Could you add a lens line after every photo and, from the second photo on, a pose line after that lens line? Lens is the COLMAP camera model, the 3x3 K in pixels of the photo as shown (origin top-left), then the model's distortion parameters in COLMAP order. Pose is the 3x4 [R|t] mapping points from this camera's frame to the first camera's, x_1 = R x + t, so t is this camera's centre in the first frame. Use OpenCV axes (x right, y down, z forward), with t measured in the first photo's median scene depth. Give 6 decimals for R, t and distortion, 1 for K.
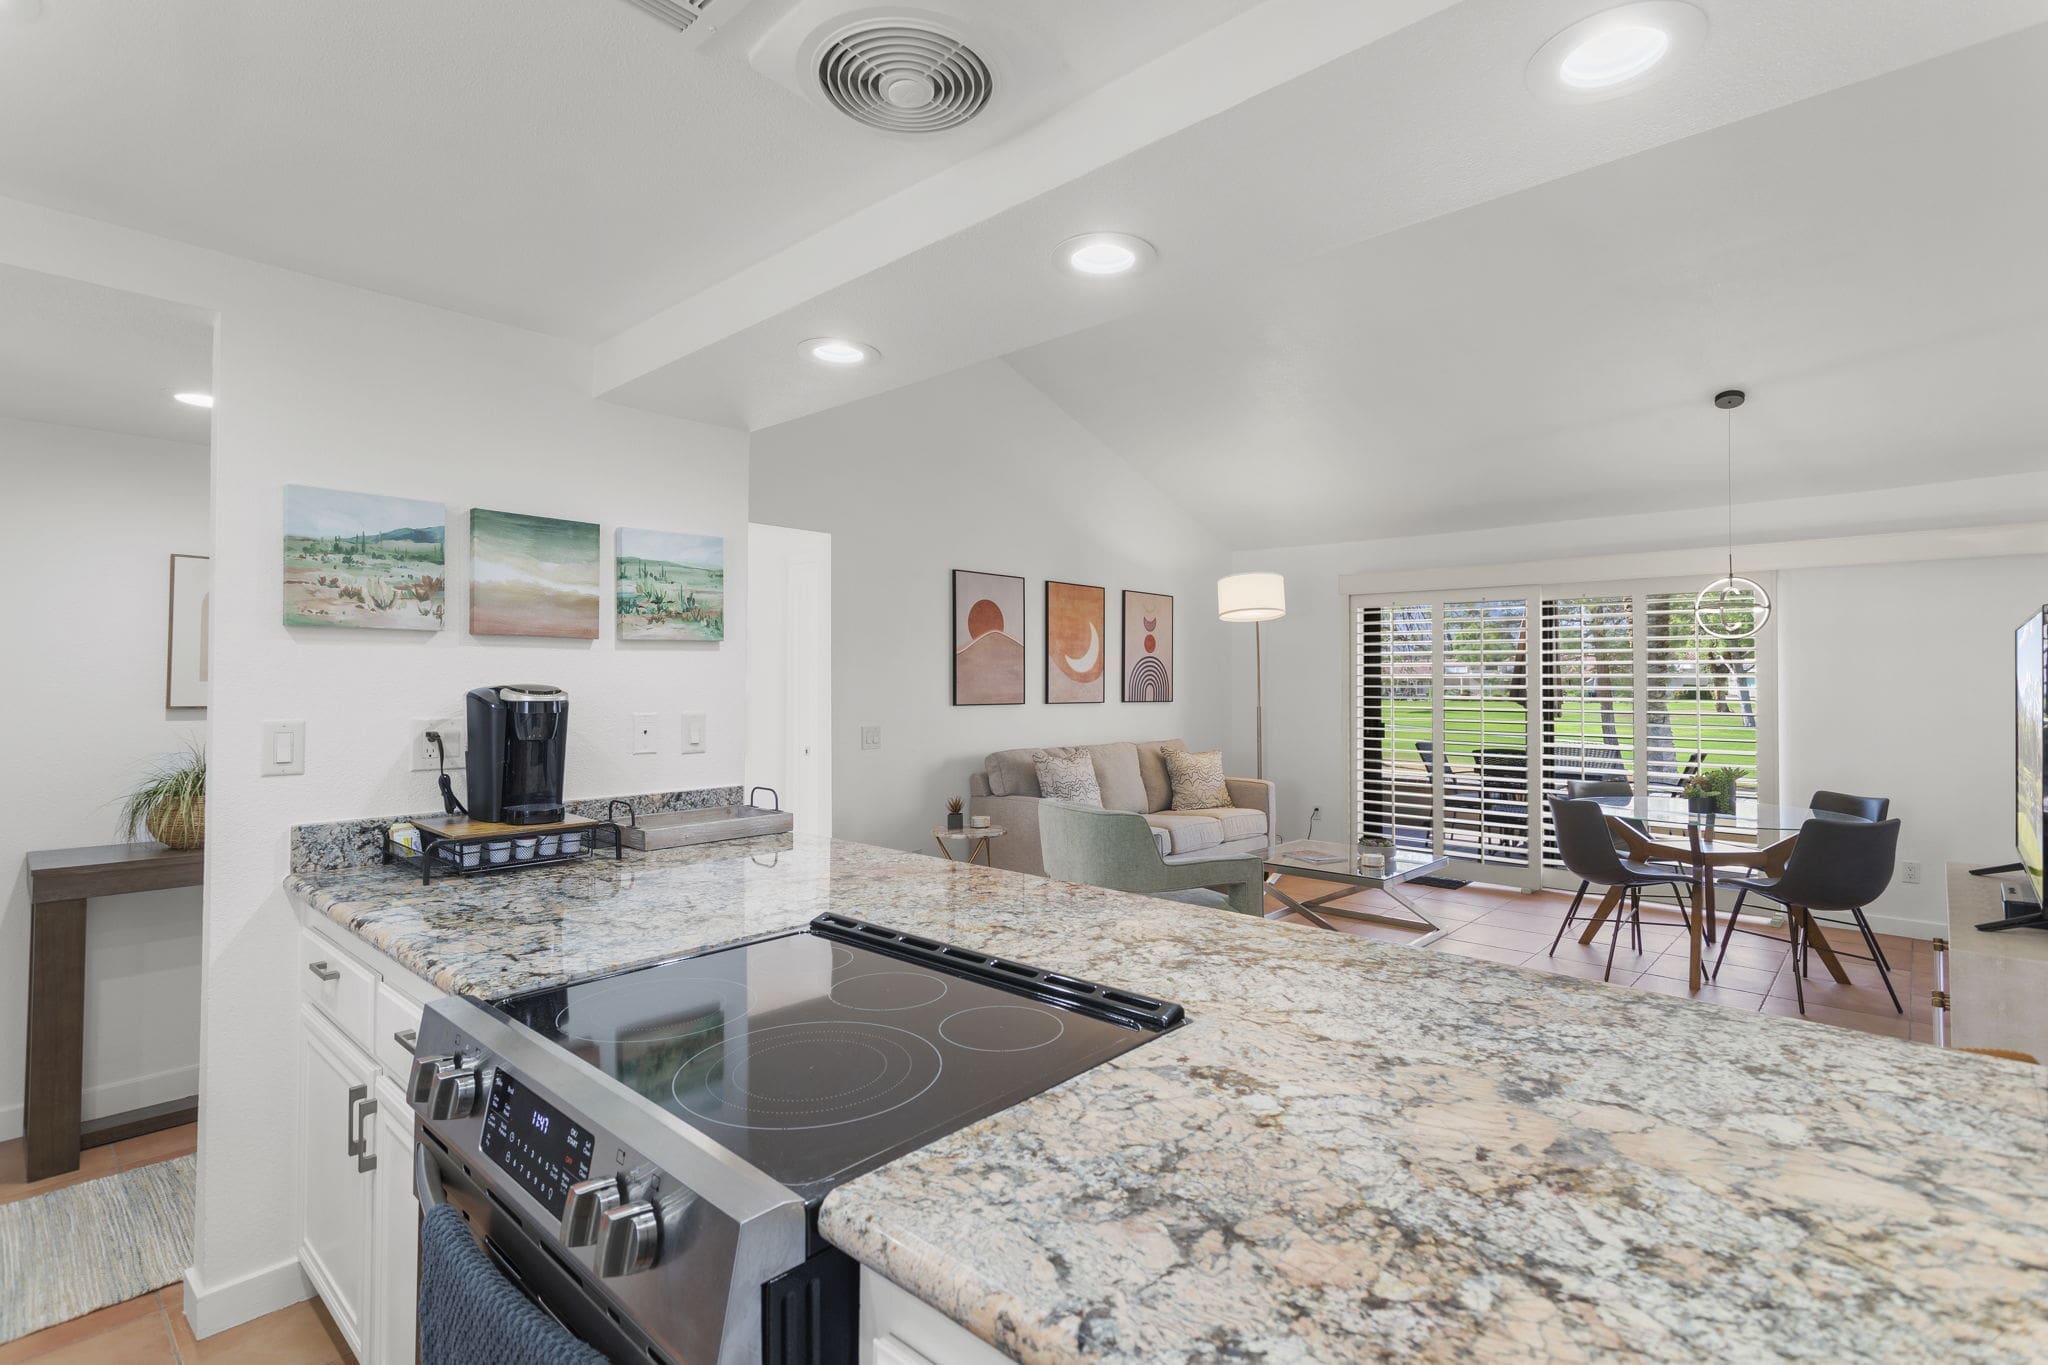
lens RADIAL K [[976.1, 0, 1013.9], [0, 976.1, 686.2], [0, 0, 1]] dist [0.000875, 0.001386]
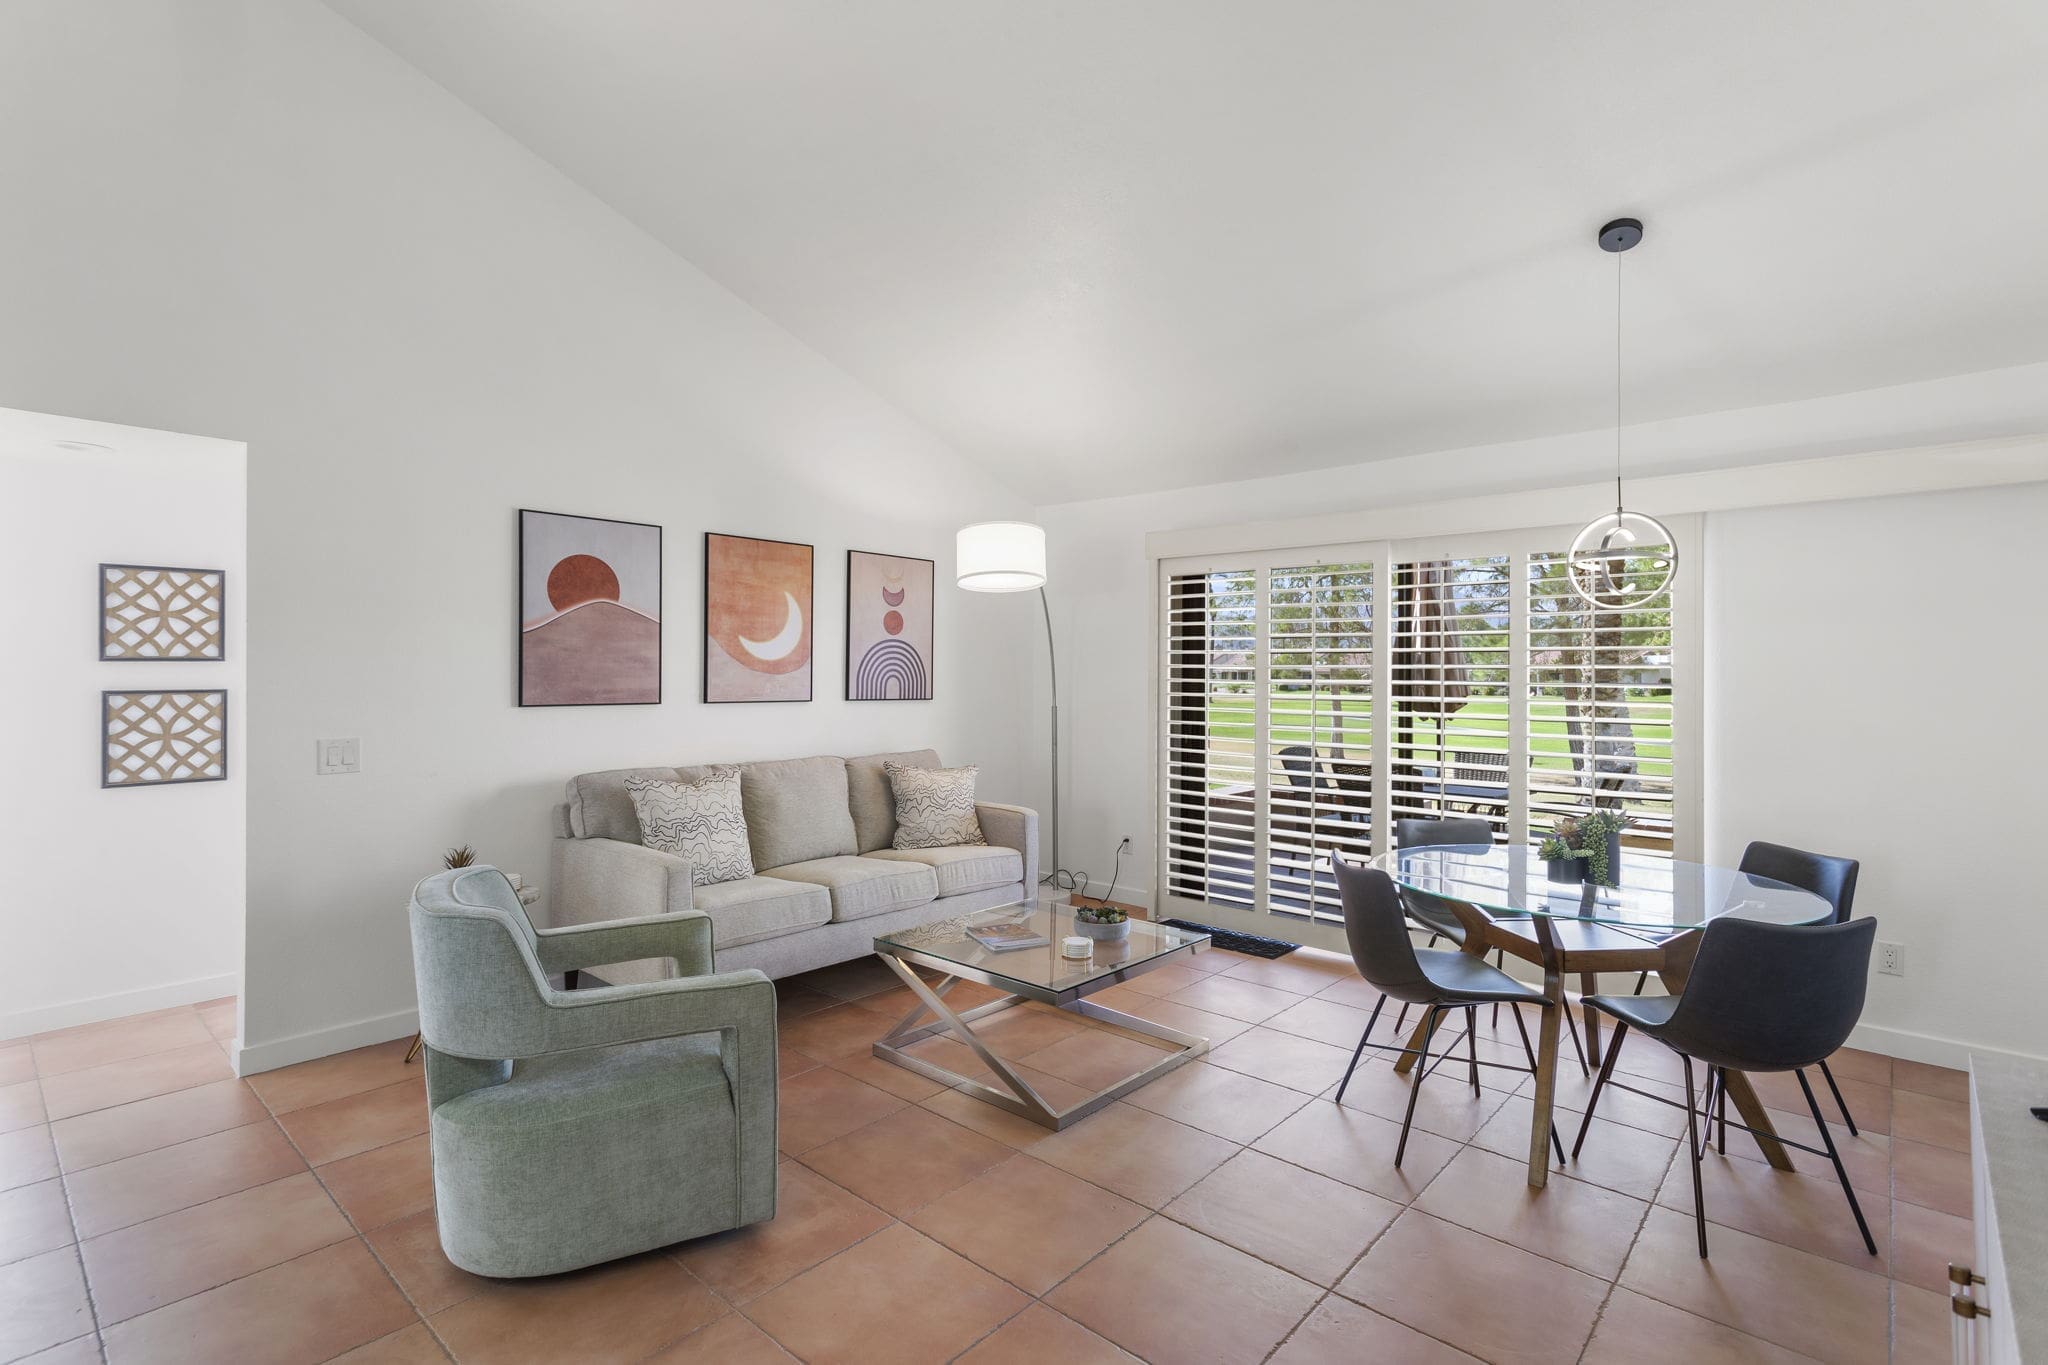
lens RADIAL K [[976.1, 0, 1013.9], [0, 976.1, 686.2], [0, 0, 1]] dist [0.000875, 0.001386]
pose [[0.999937, 0.002915, 0.010822, 0.255361], [-0.003006, 0.999960, 0.008426, -0.001317], [-0.010797, -0.008458, 0.999906, 0.280470]]
